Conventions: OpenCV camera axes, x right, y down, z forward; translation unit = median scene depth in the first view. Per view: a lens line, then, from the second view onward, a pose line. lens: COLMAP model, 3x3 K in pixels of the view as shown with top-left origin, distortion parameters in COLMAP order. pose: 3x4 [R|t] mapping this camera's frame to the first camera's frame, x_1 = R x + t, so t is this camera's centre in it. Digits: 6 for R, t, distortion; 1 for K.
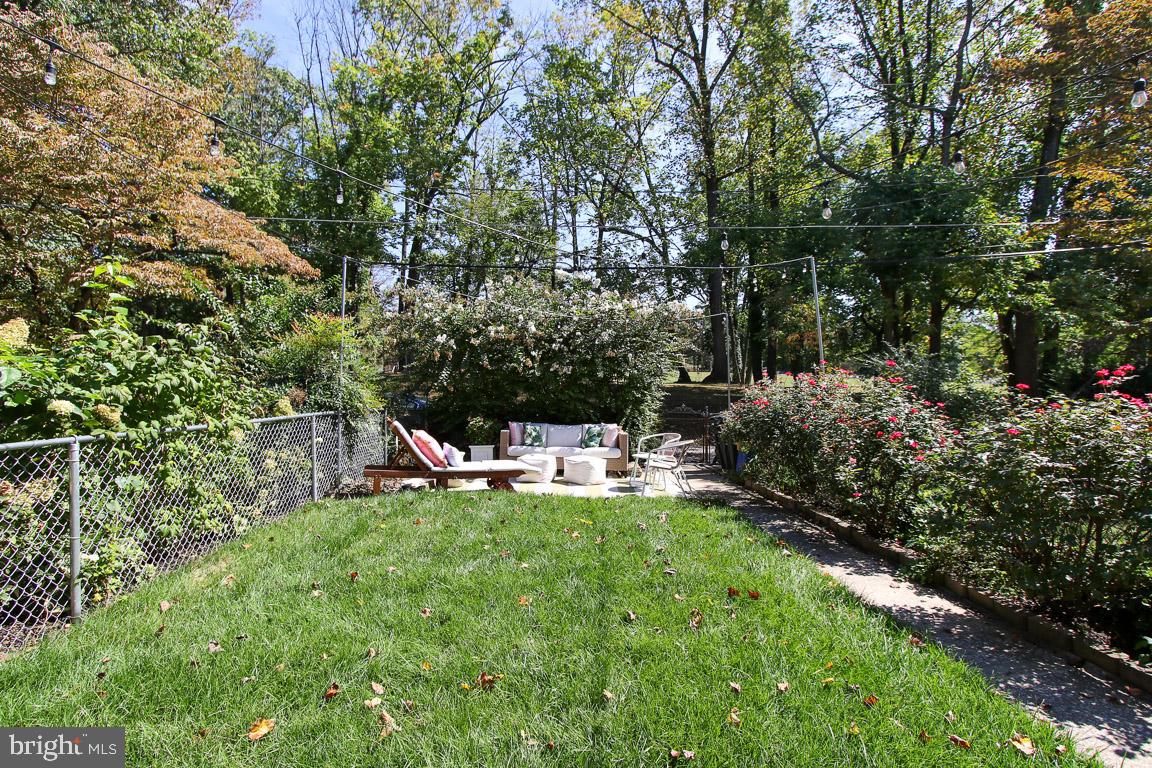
lens RADIAL K [[563.0, 0, 576.7], [0, 563.0, 377.4], [0, 0, 1]] dist [-0.003941, 0.003074]
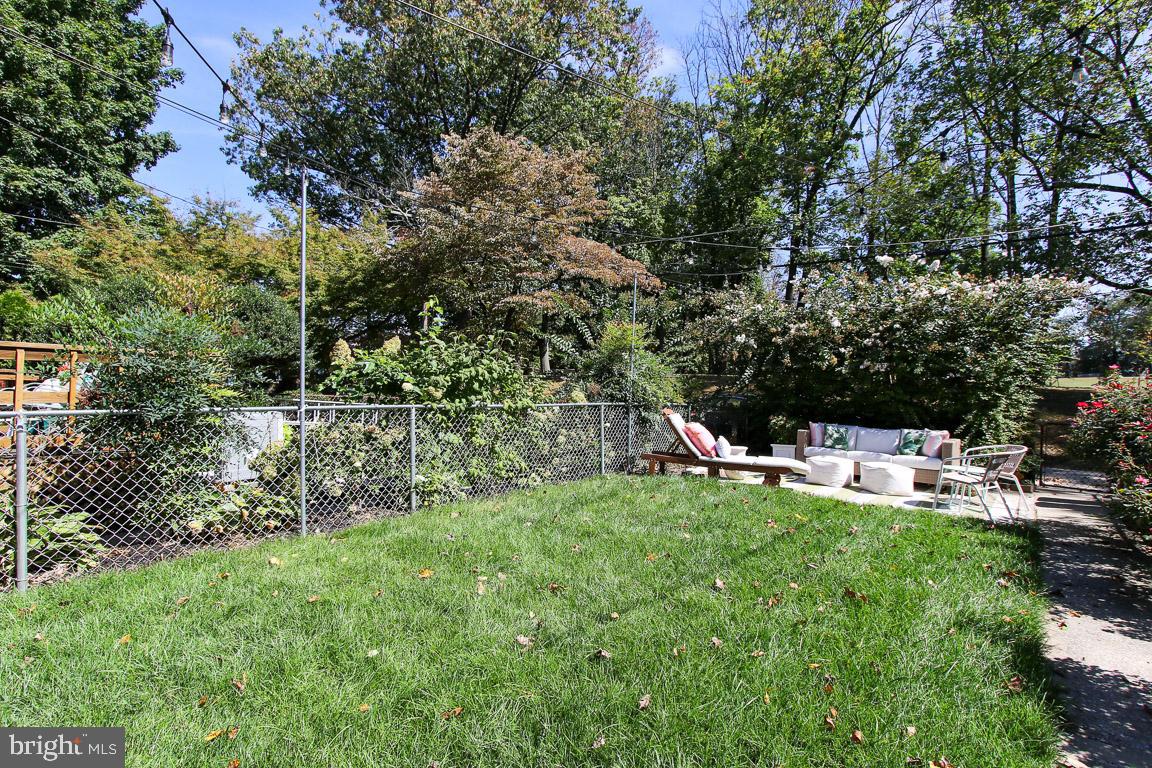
lens RADIAL K [[563.0, 0, 573.8], [0, 563.0, 385.2], [0, 0, 1]] dist [-0.003941, 0.003074]
pose [[0.781091, 0.006889, -0.624380, 0.167446], [-0.002983, 0.999969, 0.007301, 0.010413], [0.624411, -0.003841, 0.781087, -0.004549]]
